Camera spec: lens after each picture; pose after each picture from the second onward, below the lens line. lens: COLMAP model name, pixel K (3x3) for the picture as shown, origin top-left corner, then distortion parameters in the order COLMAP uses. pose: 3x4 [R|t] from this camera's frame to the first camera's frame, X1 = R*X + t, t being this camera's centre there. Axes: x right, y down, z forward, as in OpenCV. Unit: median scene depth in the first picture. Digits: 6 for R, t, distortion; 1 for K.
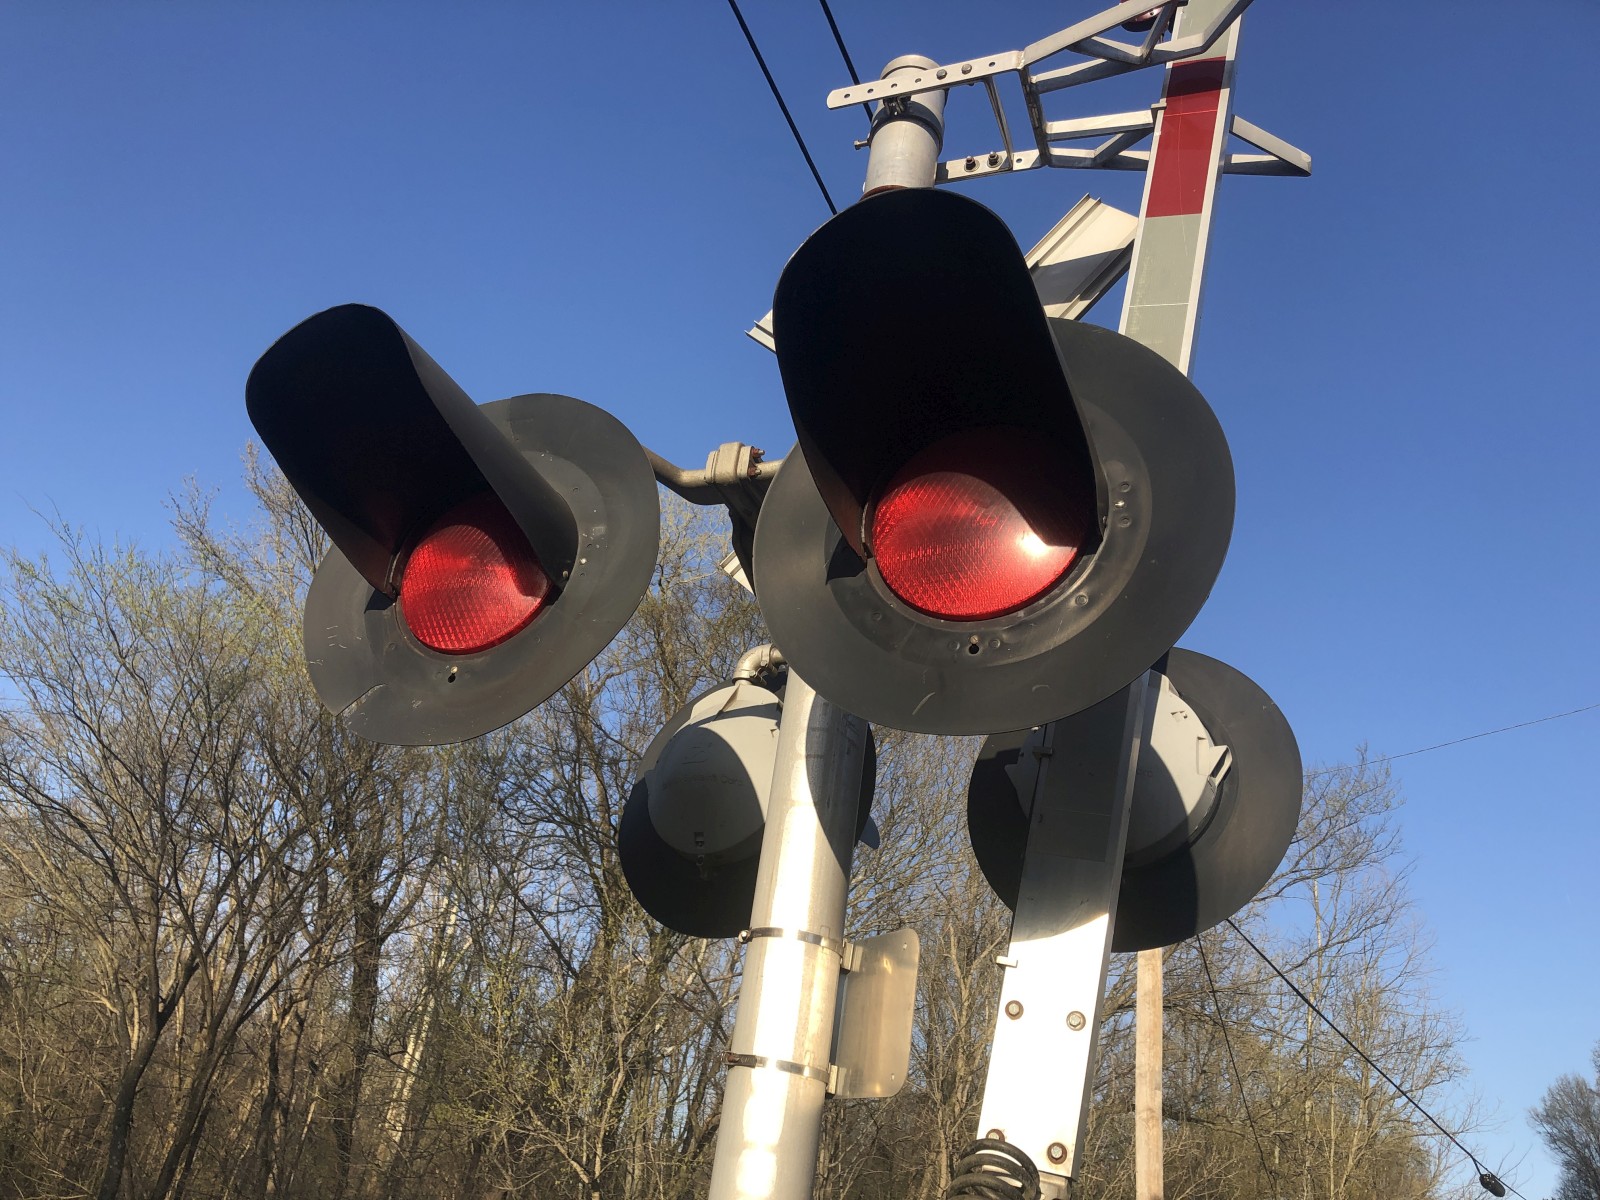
lens RADIAL K [[1357.6, 0, 777.3], [0, 1357.6, 576.1], [0, 0, 1]] dist [0.015640, -0.006557]
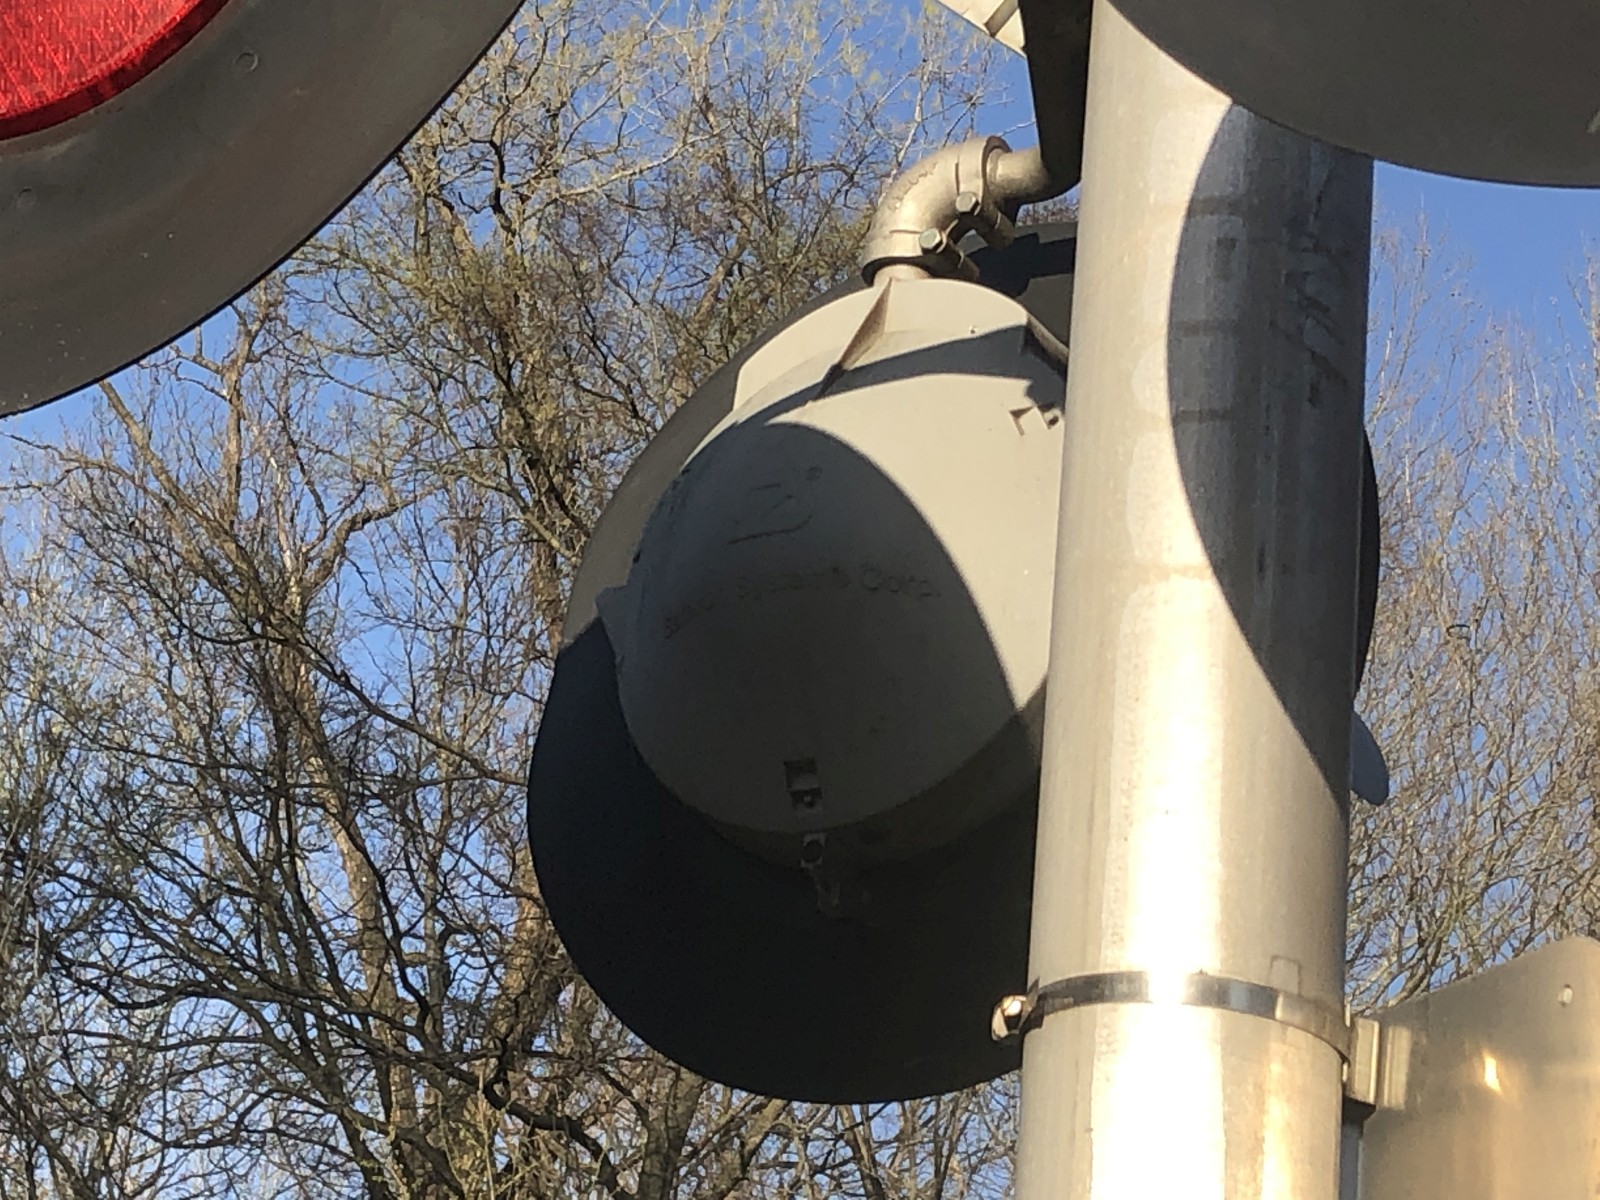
lens RADIAL K [[4449.9, 0, 662.4], [0, 4449.9, 602.5], [0, 0, 1]] dist [0.048909, -0.517771]
pose [[0.995814, -0.073584, -0.054228, -0.002811], [0.078422, 0.992547, 0.093275, 0.005203], [0.046960, -0.097138, 0.994162, 0.001976]]
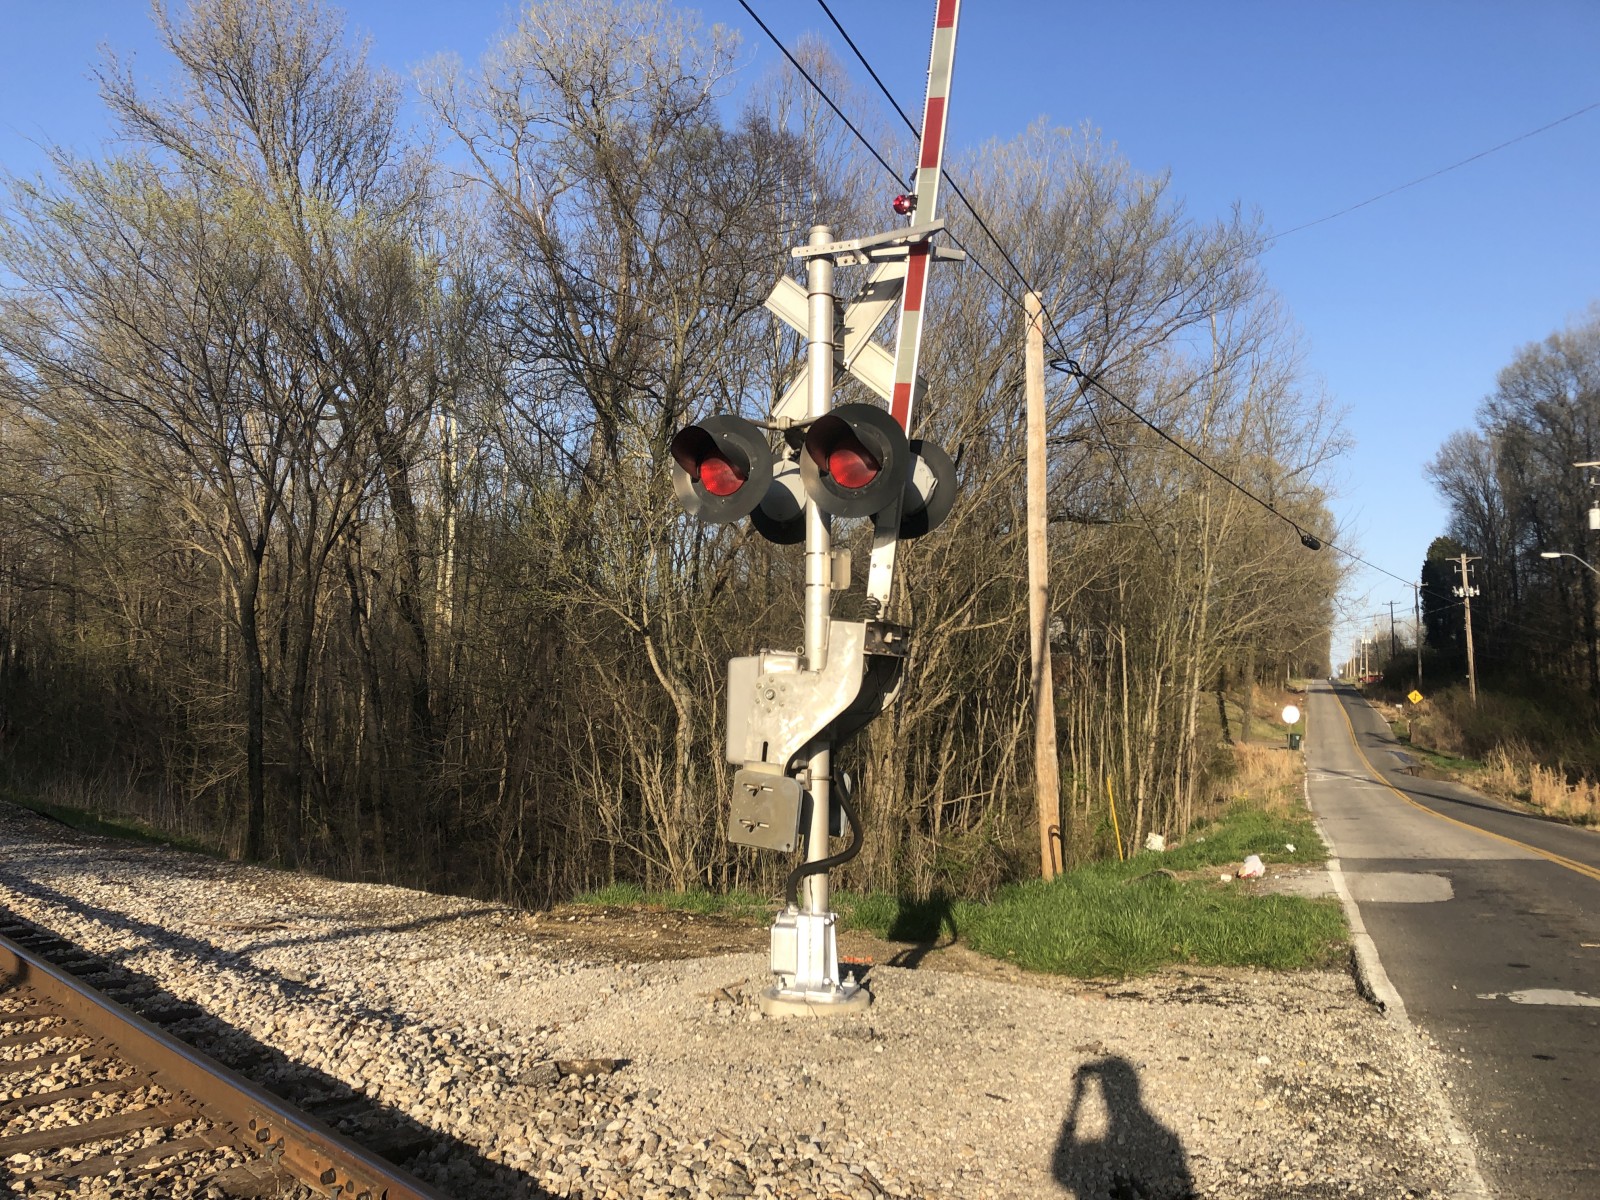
lens RADIAL K [[1357.6, 0, 777.3], [0, 1357.6, 576.1], [0, 0, 1]] dist [0.015640, -0.006557]
pose [[0.991407, -0.130356, 0.010970, -0.010311], [0.116211, 0.916123, 0.383685, -0.078352], [-0.060066, -0.379113, 0.923399, -0.172948]]
